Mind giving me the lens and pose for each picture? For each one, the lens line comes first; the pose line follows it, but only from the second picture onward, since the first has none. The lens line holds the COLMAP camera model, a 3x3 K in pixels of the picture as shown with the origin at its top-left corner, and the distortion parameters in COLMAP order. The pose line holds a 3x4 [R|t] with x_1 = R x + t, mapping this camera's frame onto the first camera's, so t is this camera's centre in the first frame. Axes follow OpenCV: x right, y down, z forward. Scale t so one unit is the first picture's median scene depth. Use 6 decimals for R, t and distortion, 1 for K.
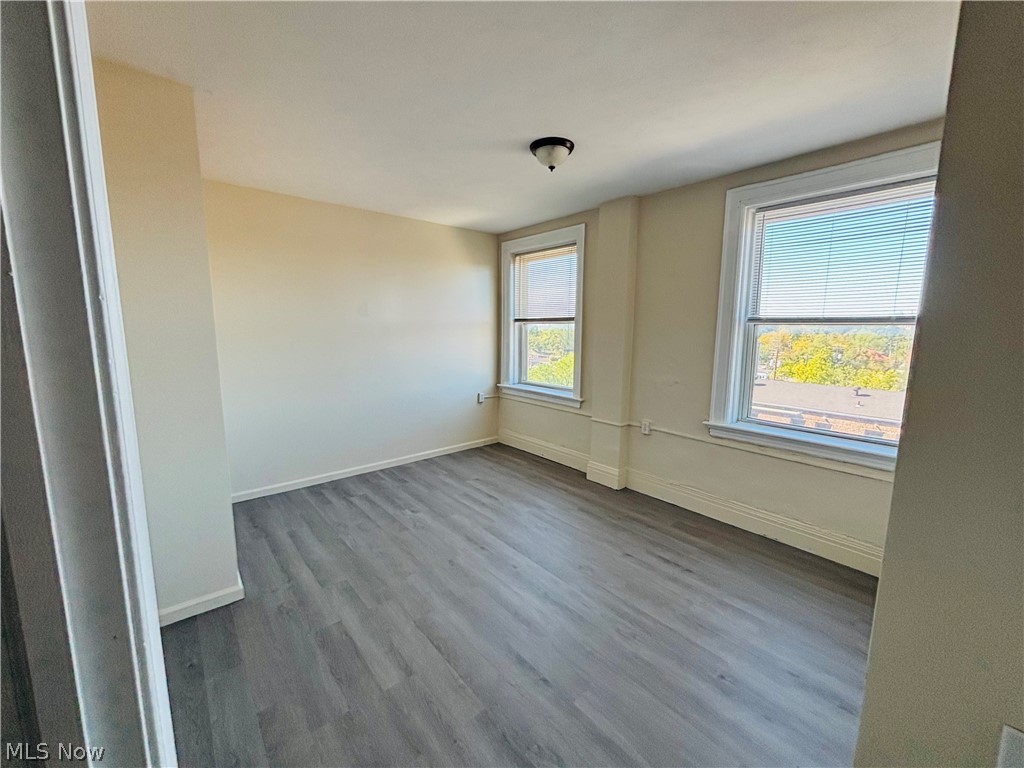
lens RADIAL K [[416.0, 0, 513.2], [0, 416.0, 382.3], [0, 0, 1]] dist [0.008423, -0.000082]
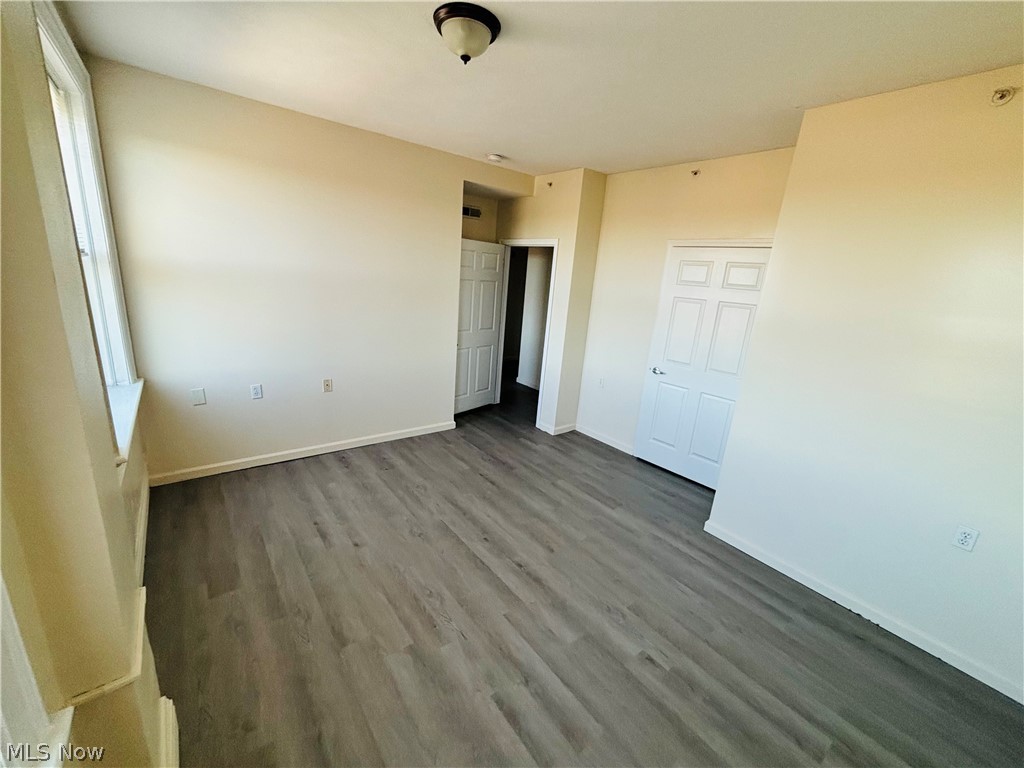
lens RADIAL K [[416.0, 0, 513.2], [0, 416.0, 382.3], [0, 0, 1]] dist [0.008423, -0.000082]
pose [[-0.995653, -0.091644, 0.016625, -0.040332], [-0.077920, 0.917364, 0.390348, -0.286795], [-0.051024, 0.387356, -0.920517, 1.695193]]
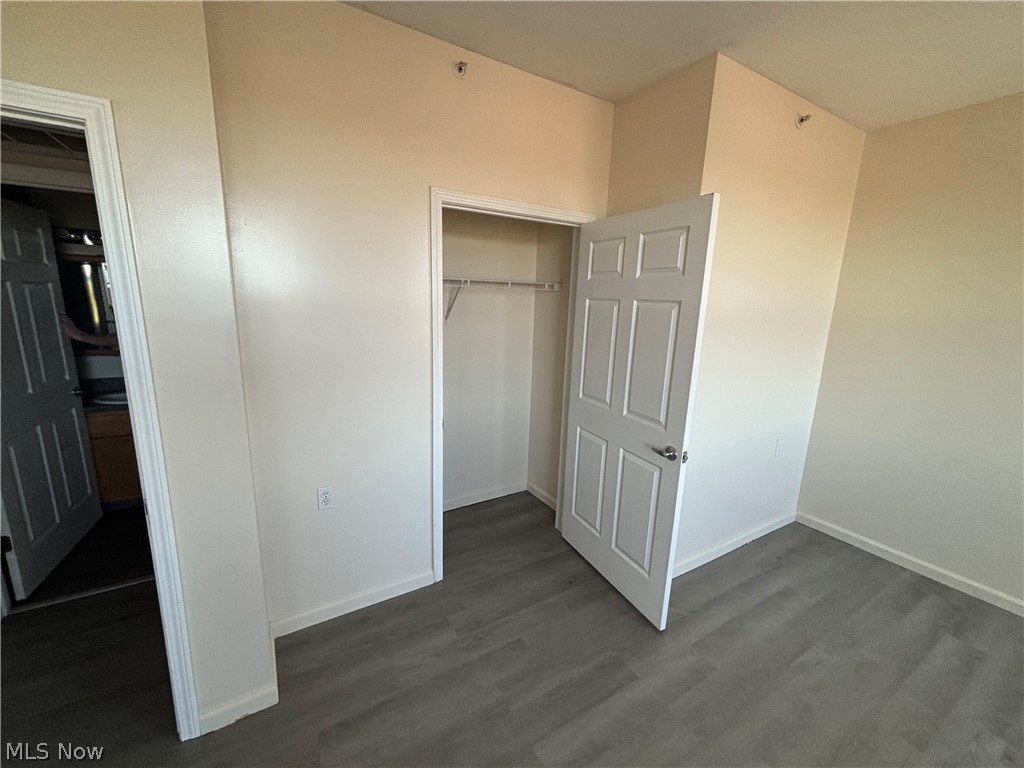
lens RADIAL K [[416.0, 0, 513.2], [0, 416.0, 382.3], [0, 0, 1]] dist [0.008423, -0.000082]
pose [[-0.158352, 0.184563, -0.969980, 0.237709], [-0.171222, 0.962359, 0.211065, -0.084937], [0.972424, 0.199505, -0.120790, 0.582753]]
